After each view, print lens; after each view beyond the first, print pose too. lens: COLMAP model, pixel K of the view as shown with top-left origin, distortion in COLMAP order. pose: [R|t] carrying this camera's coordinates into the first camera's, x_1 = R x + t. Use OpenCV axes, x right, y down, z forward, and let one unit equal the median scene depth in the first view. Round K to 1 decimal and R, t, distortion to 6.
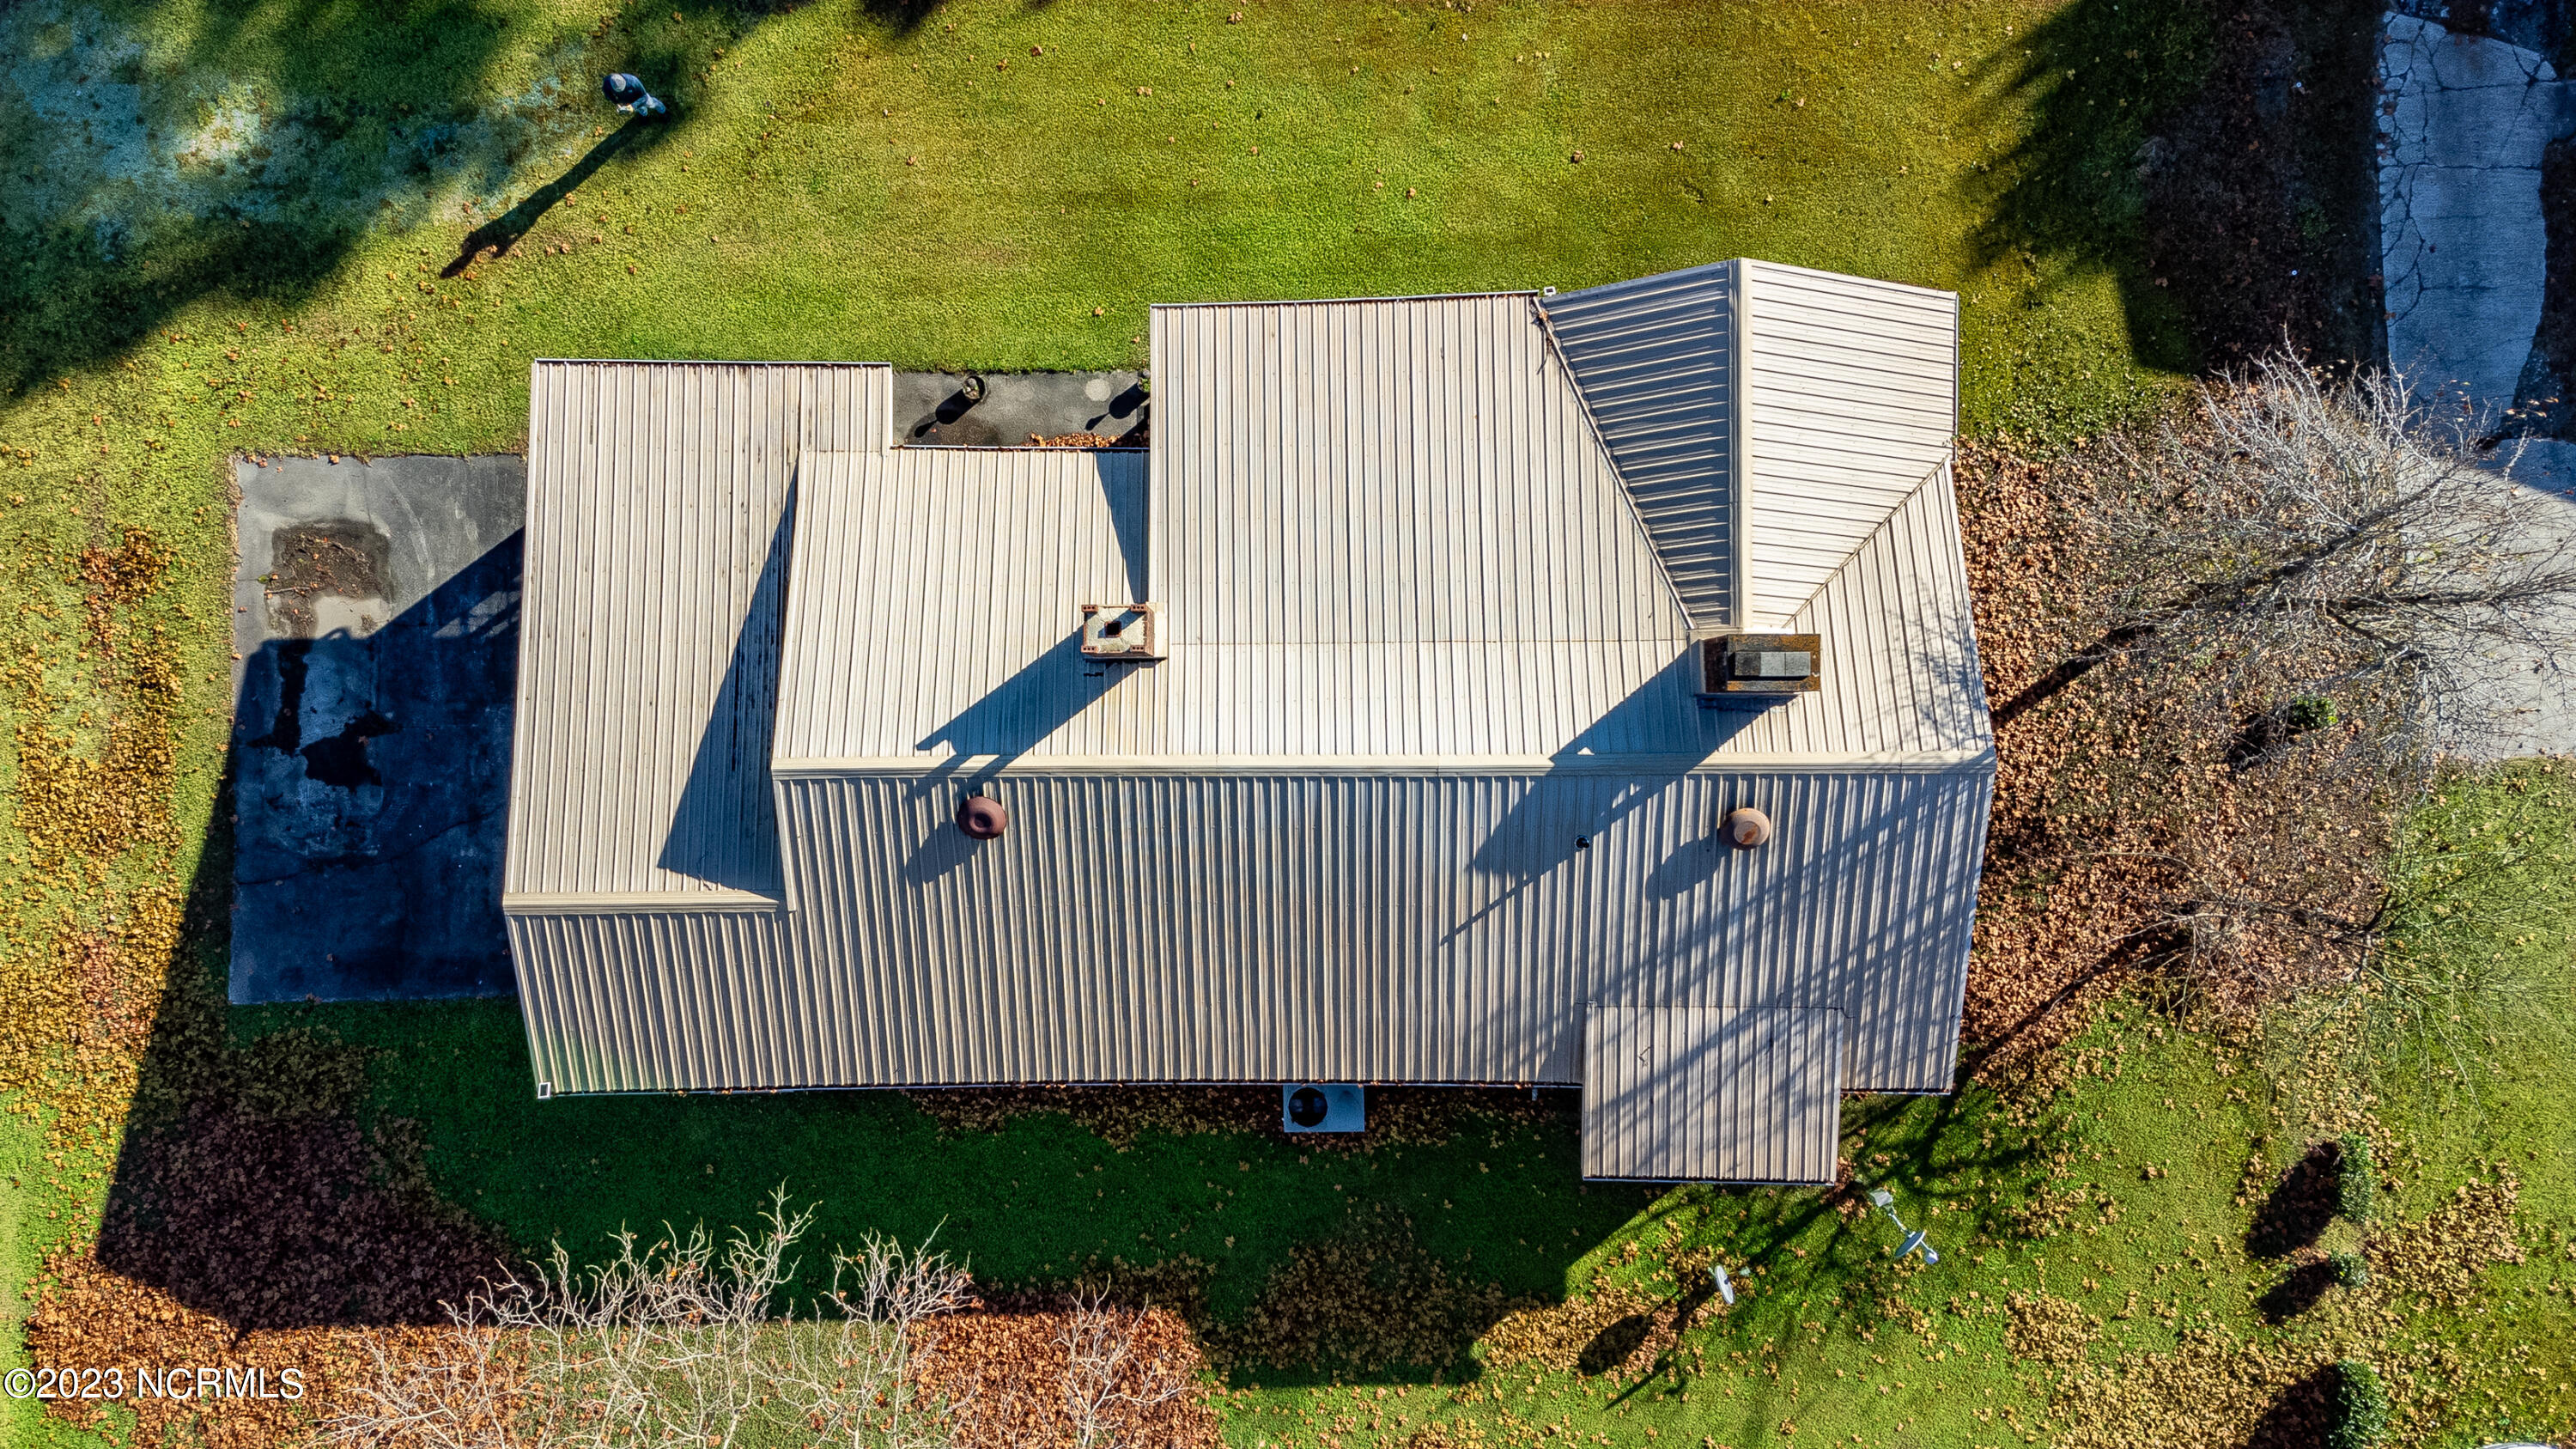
lens RADIAL K [[1832.2, 0, 1288.0], [0, 1832.2, 724.5], [0, 0, 1]] dist [0.303550, -0.285359]
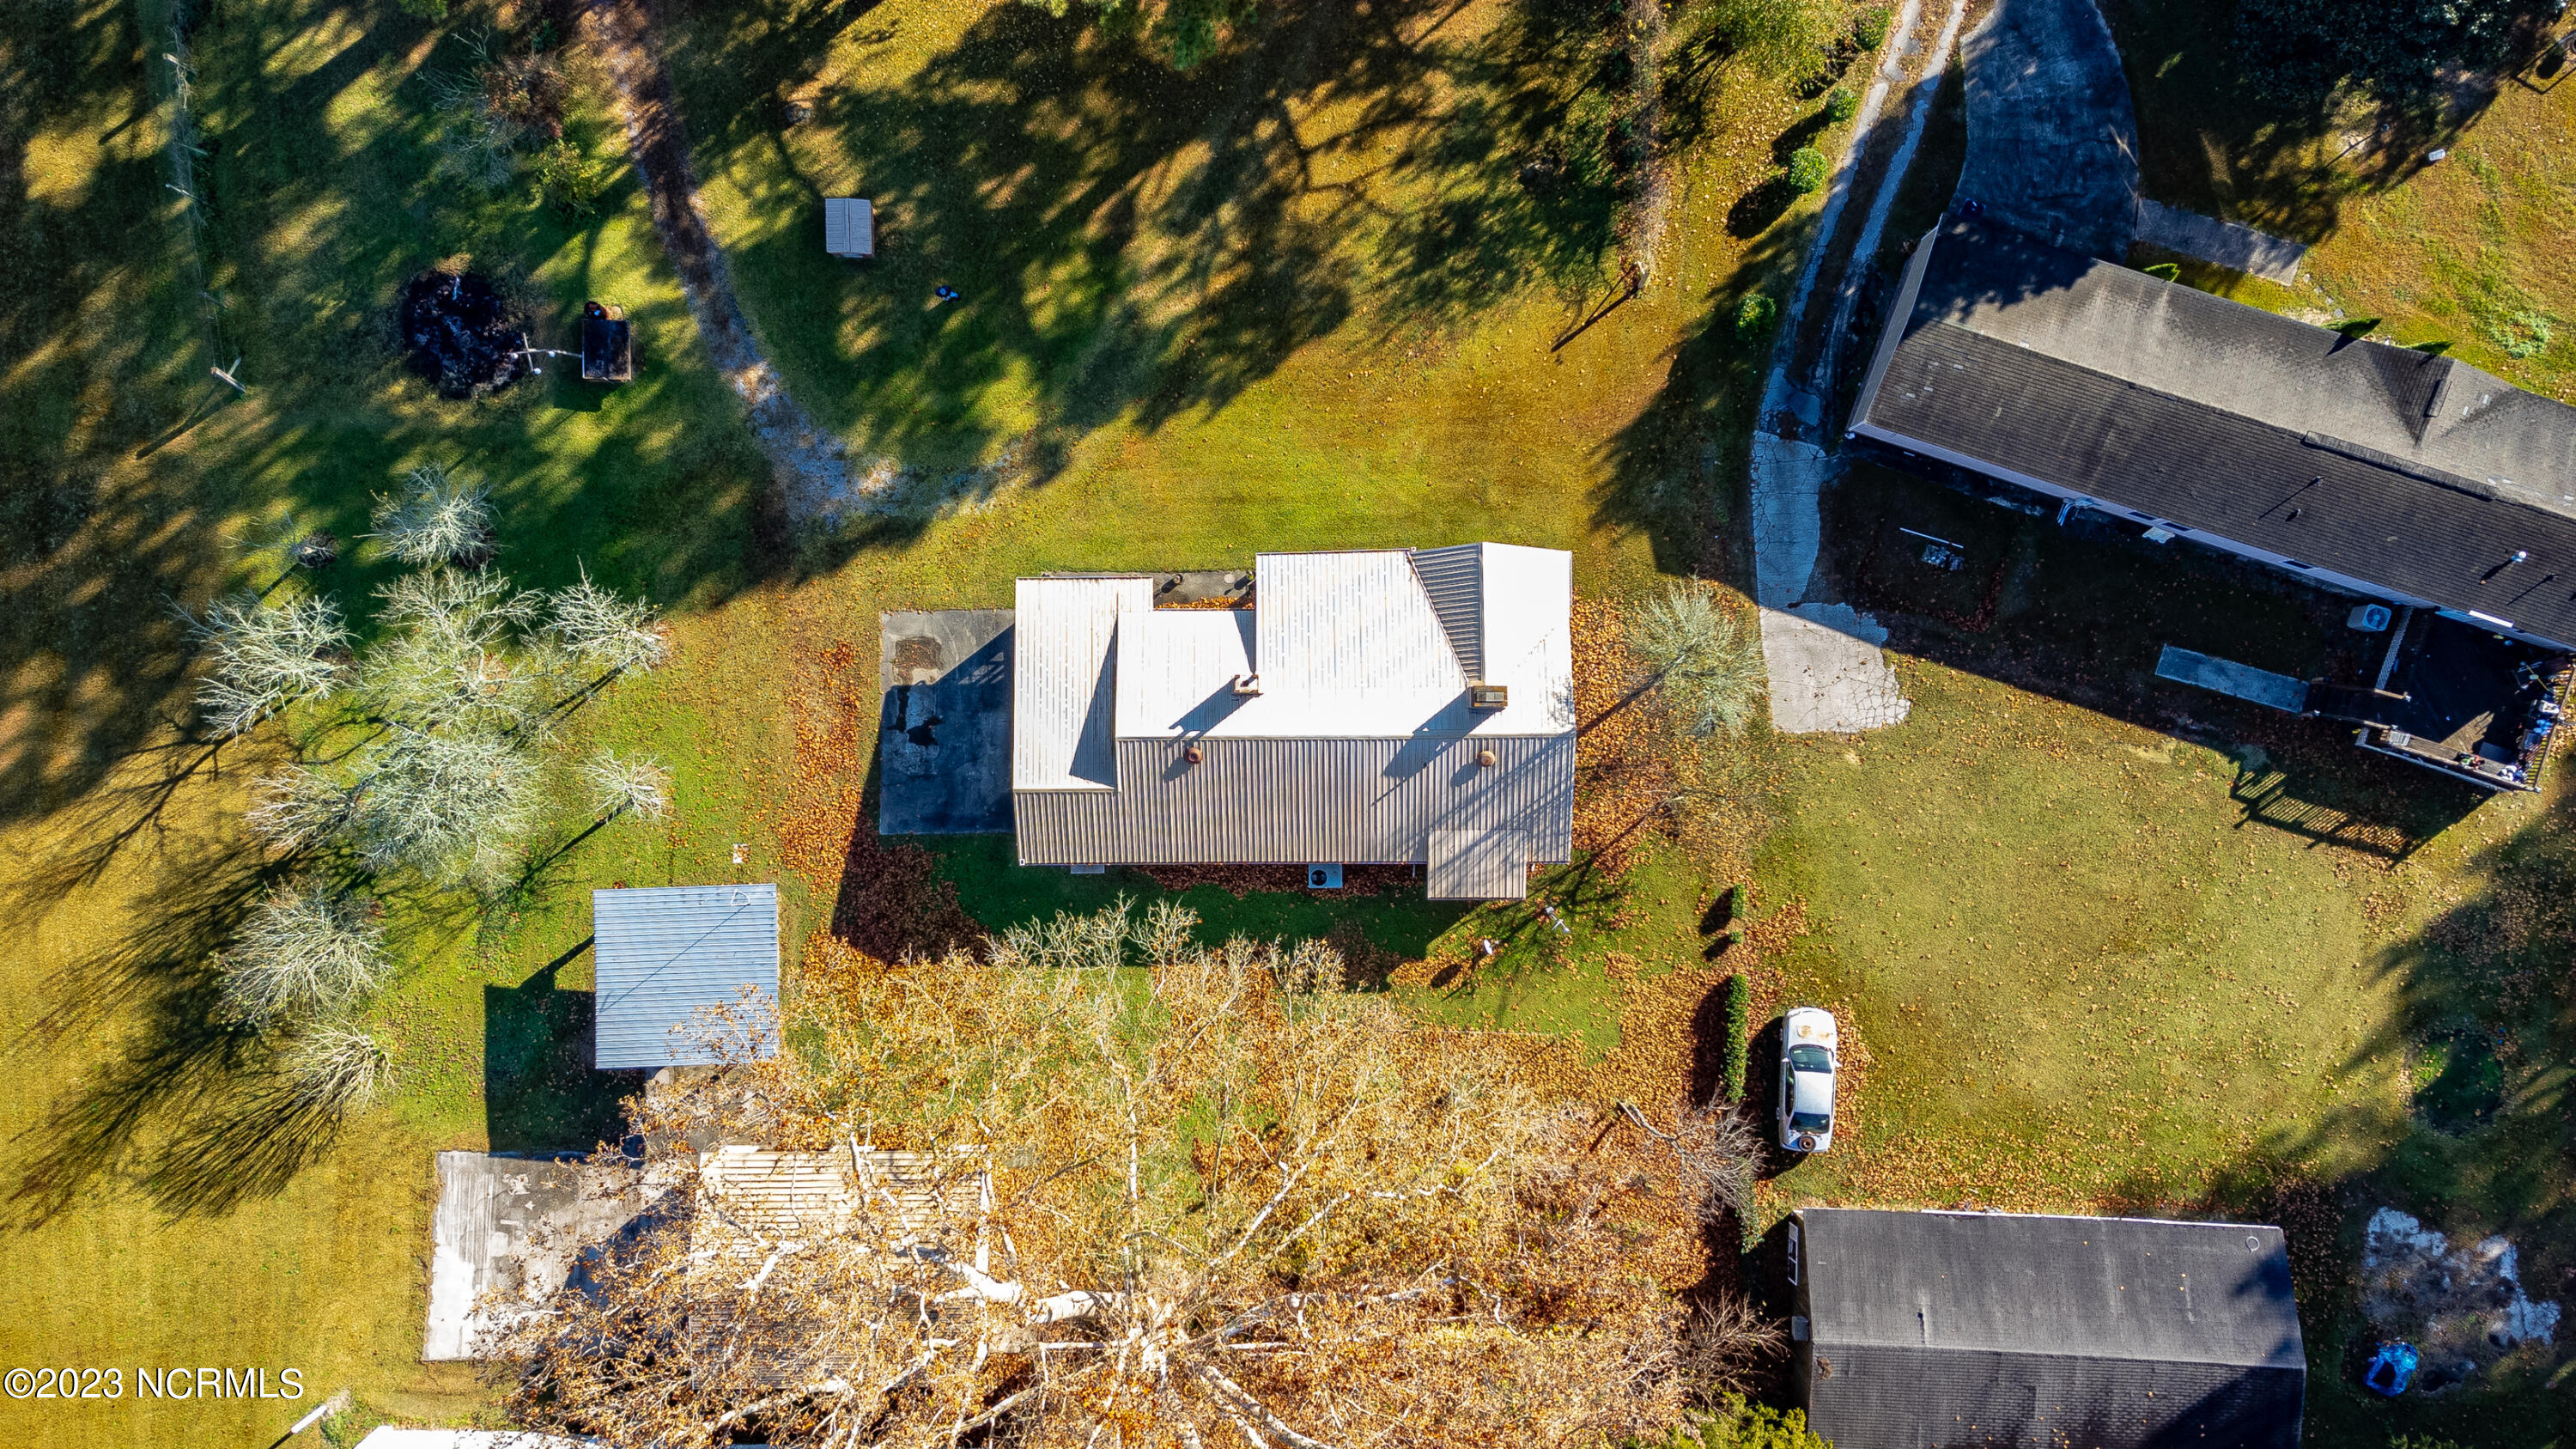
lens RADIAL K [[1832.2, 0, 1288.0], [0, 1832.2, 724.5], [0, 0, 1]] dist [0.303550, -0.285359]
pose [[0.999995, -0.001830, -0.002478, -0.025073], [0.001825, 0.999996, -0.001958, 0.011622], [0.002482, 0.001954, 0.999995, -1.498039]]
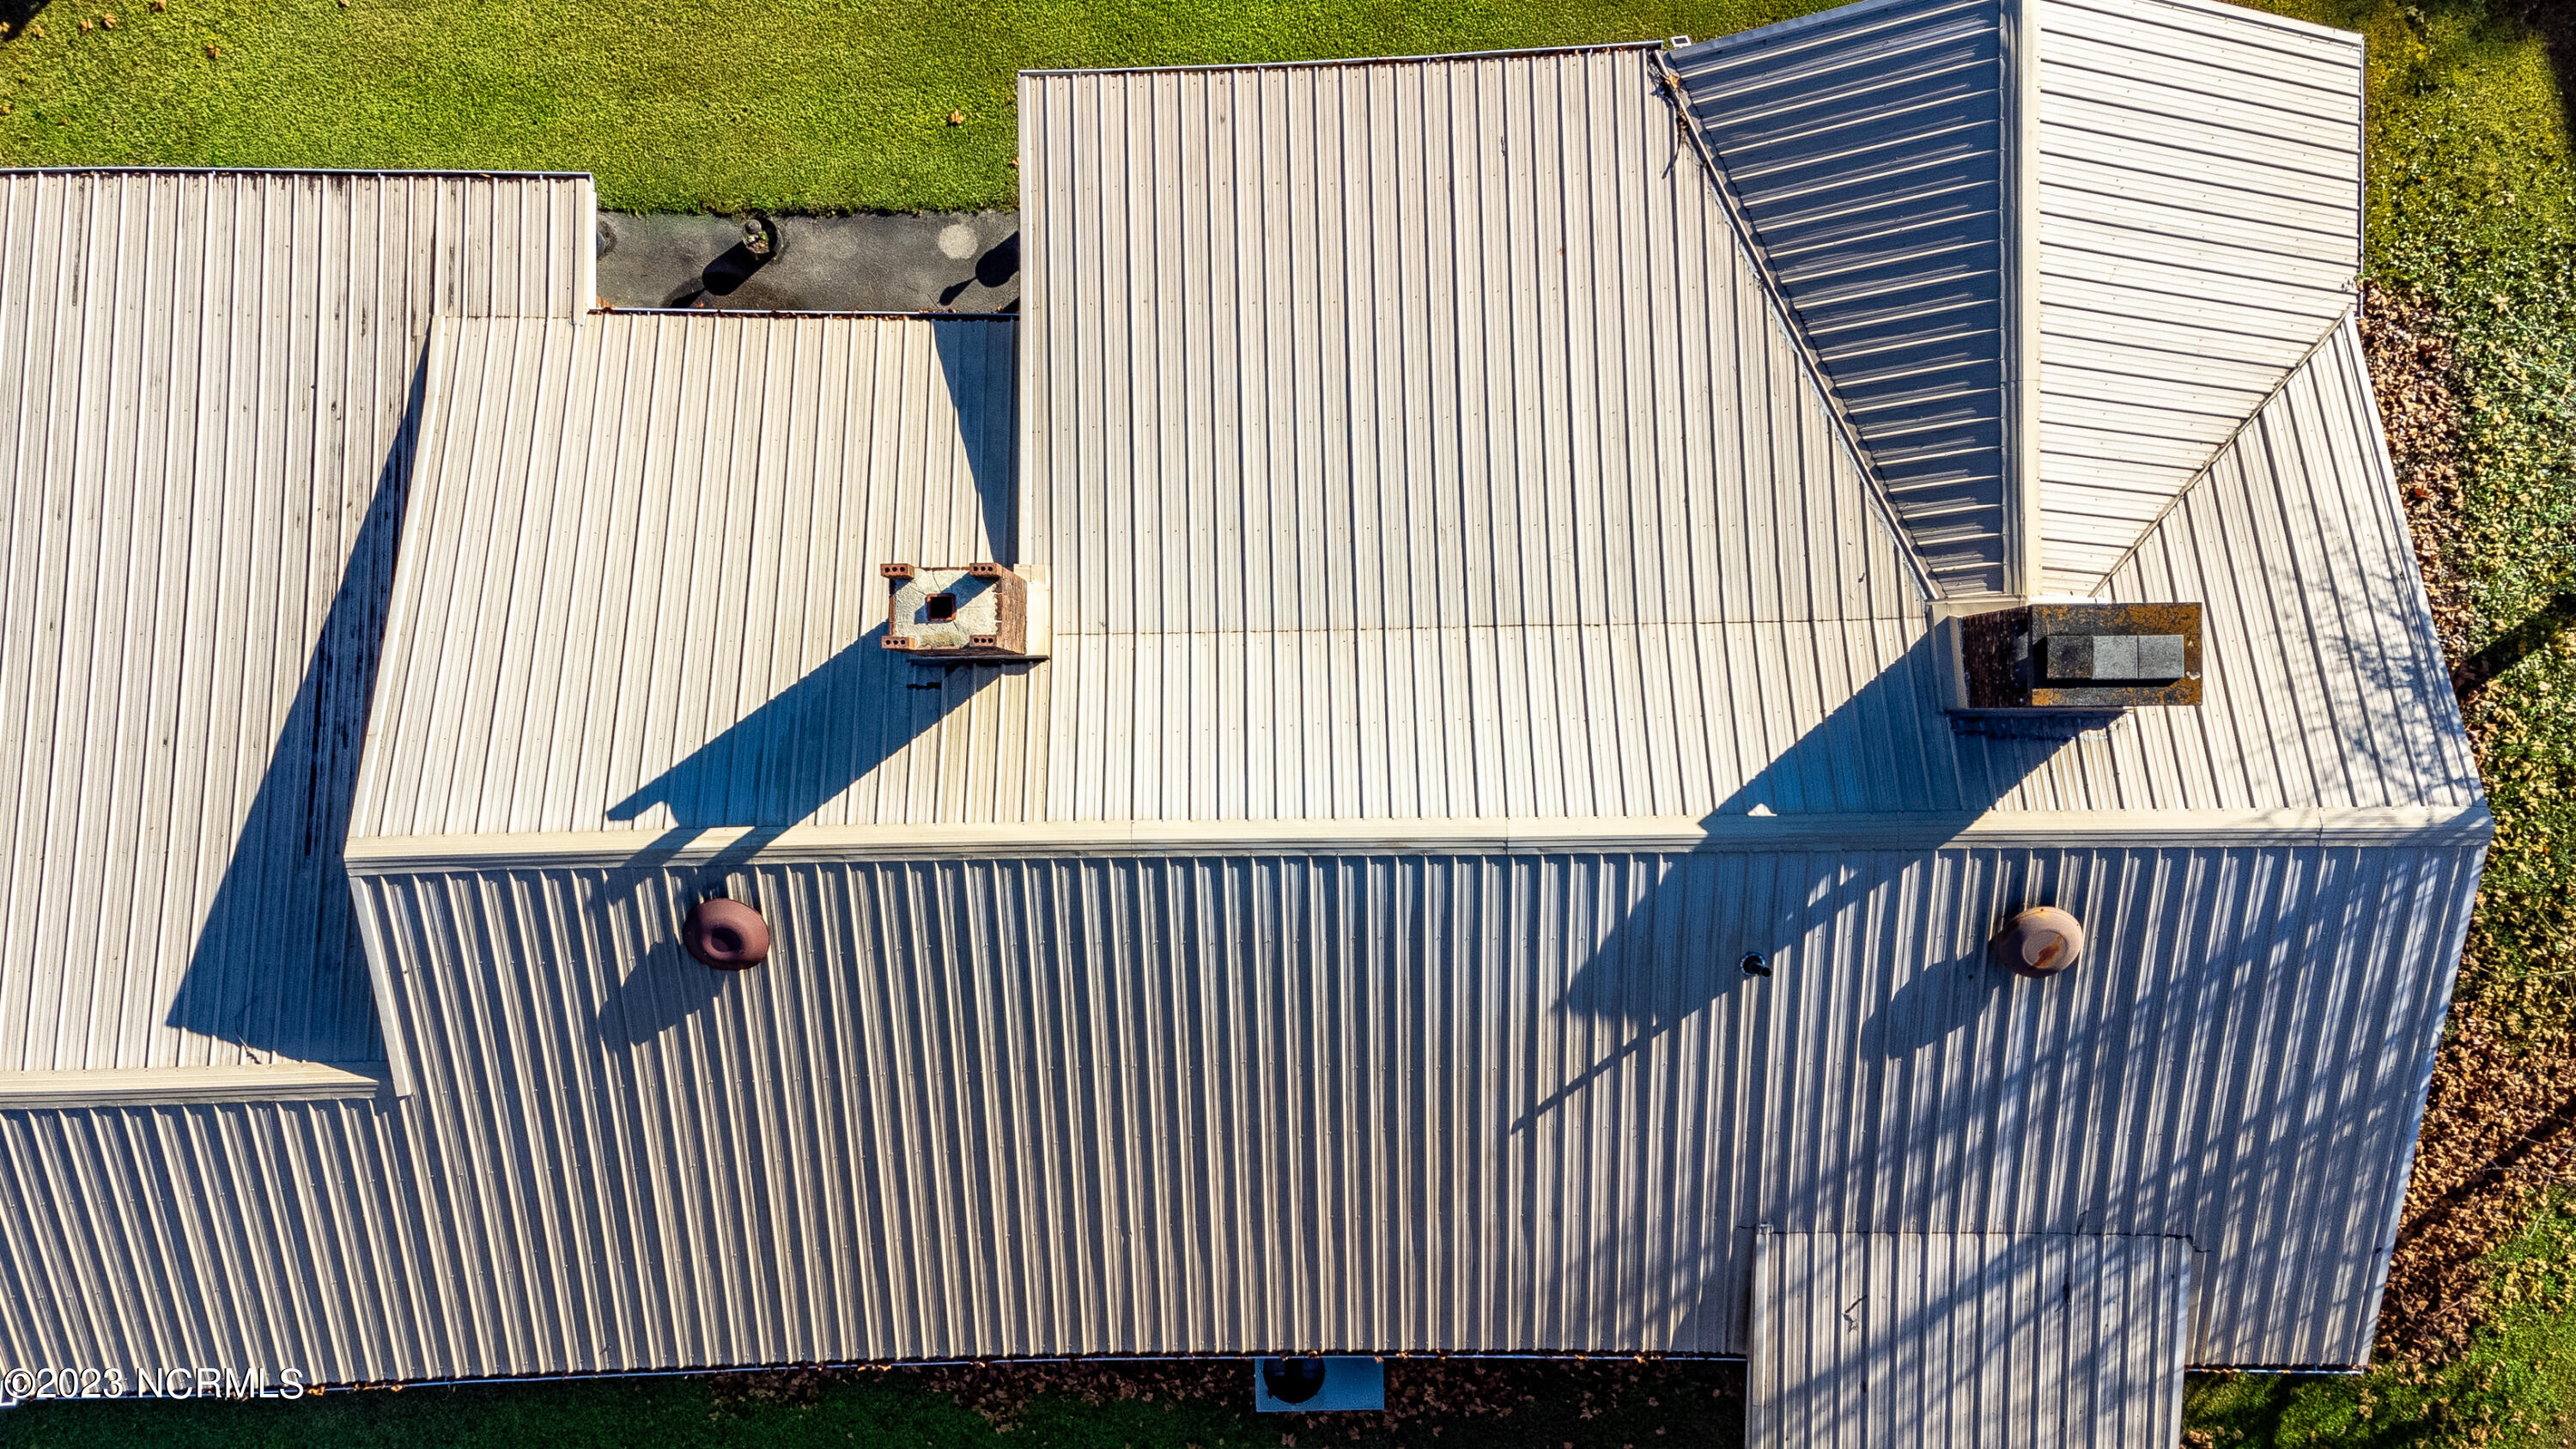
lens RADIAL K [[1832.2, 0, 1288.0], [0, 1832.2, 724.5], [0, 0, 1]] dist [0.303550, -0.285359]
pose [[0.999948, -0.009400, 0.003868, 0.009089], [0.009397, 0.999956, 0.000745, -0.013671], [-0.003875, -0.000709, 0.999992, 0.387939]]
